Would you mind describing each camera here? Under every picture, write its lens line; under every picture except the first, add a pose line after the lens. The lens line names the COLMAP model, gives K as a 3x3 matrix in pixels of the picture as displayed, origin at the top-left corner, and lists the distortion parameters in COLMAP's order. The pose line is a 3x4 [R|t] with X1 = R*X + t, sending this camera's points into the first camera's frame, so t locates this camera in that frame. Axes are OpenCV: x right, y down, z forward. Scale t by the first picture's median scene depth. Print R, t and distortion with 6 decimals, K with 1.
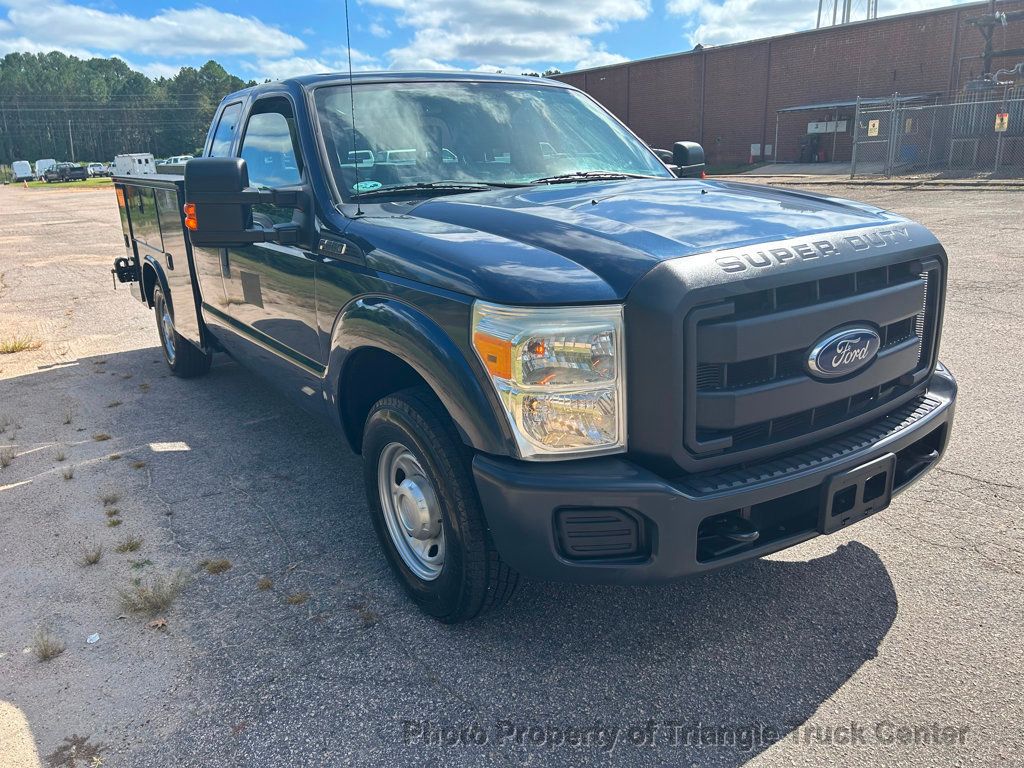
lens RADIAL K [[783.3, 0, 512.3], [0, 783.3, 373.6], [0, 0, 1]] dist [0.004843, 0.004304]
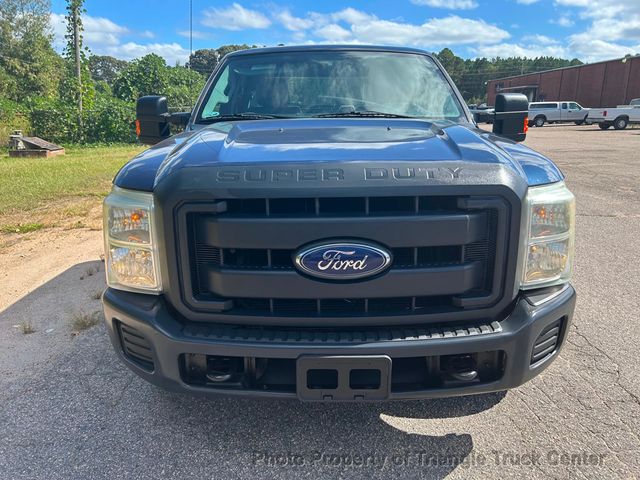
lens RADIAL K [[481.2, 0, 318.3], [0, 481.2, 238.2], [0, 0, 1]] dist [0.054958, -0.060818]
pose [[0.829163, 0.171724, -0.531977, 0.776156], [-0.173951, 0.983660, 0.046400, -0.088816], [0.531253, 0.054065, 0.845487, 0.340672]]
